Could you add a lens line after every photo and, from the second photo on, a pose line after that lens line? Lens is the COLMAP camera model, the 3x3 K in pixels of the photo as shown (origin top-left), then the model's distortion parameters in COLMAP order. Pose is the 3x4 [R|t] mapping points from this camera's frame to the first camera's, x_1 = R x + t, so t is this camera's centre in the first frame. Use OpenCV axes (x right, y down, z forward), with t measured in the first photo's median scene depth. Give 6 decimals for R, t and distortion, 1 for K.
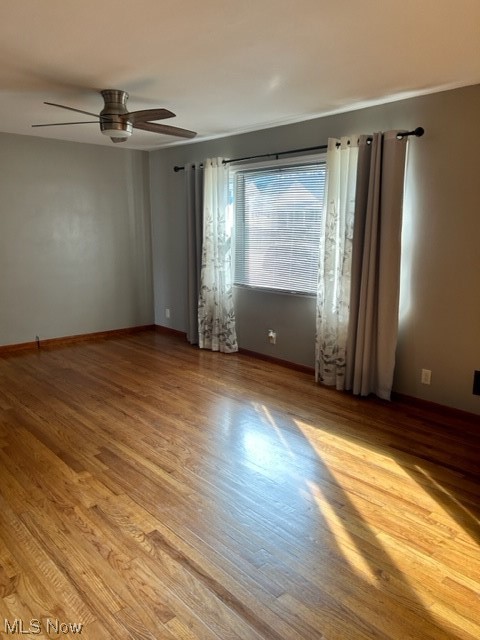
lens RADIAL K [[482.9, 0, 243.3], [0, 482.9, 321.1], [0, 0, 1]] dist [0.071145, -0.033638]
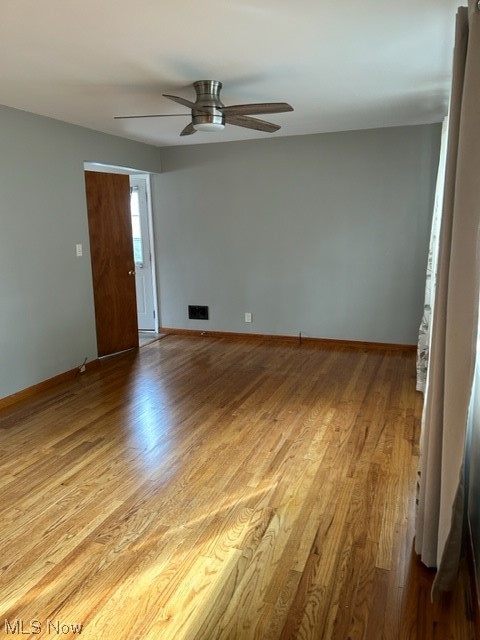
lens RADIAL K [[482.9, 0, 242.0], [0, 482.9, 319.0], [0, 0, 1]] dist [0.071145, -0.033638]
pose [[0.437479, 0.160311, -0.884823, 0.591505], [-0.143941, 0.983777, 0.107072, -0.123837], [0.887633, 0.080521, 0.453457, 0.610416]]
